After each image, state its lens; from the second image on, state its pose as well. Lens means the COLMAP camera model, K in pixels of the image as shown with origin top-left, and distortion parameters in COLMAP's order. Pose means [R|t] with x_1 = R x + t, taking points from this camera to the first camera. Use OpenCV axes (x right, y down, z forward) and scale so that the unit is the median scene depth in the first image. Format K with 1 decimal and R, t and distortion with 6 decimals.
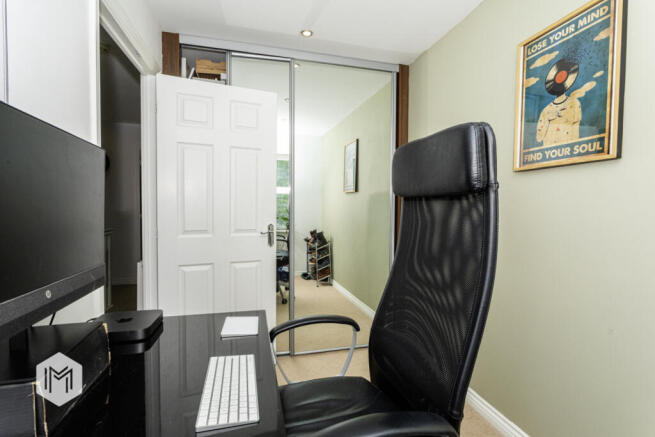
lens RADIAL K [[303.2, 0, 326.4], [0, 303.2, 216.1], [0, 0, 1]] dist [-0.001278, -0.000211]
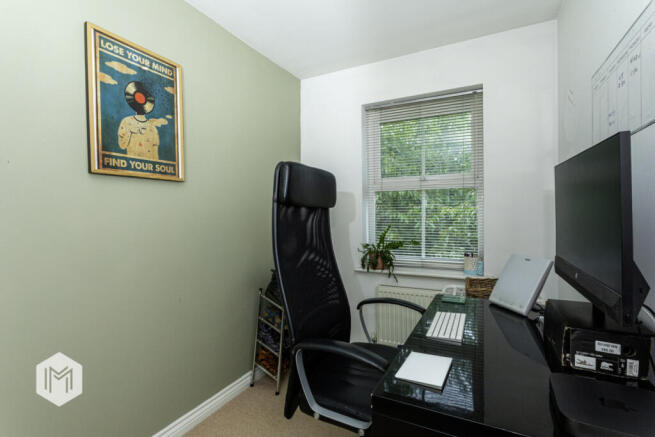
lens RADIAL K [[303.2, 0, 328.0], [0, 303.2, 216.2], [0, 0, 1]] dist [-0.001278, -0.000211]
pose [[-0.733305, -0.009246, 0.679837, -0.498819], [0.022356, 0.999039, 0.037701, -0.051763], [-0.679532, 0.042844, -0.732393, 1.375751]]
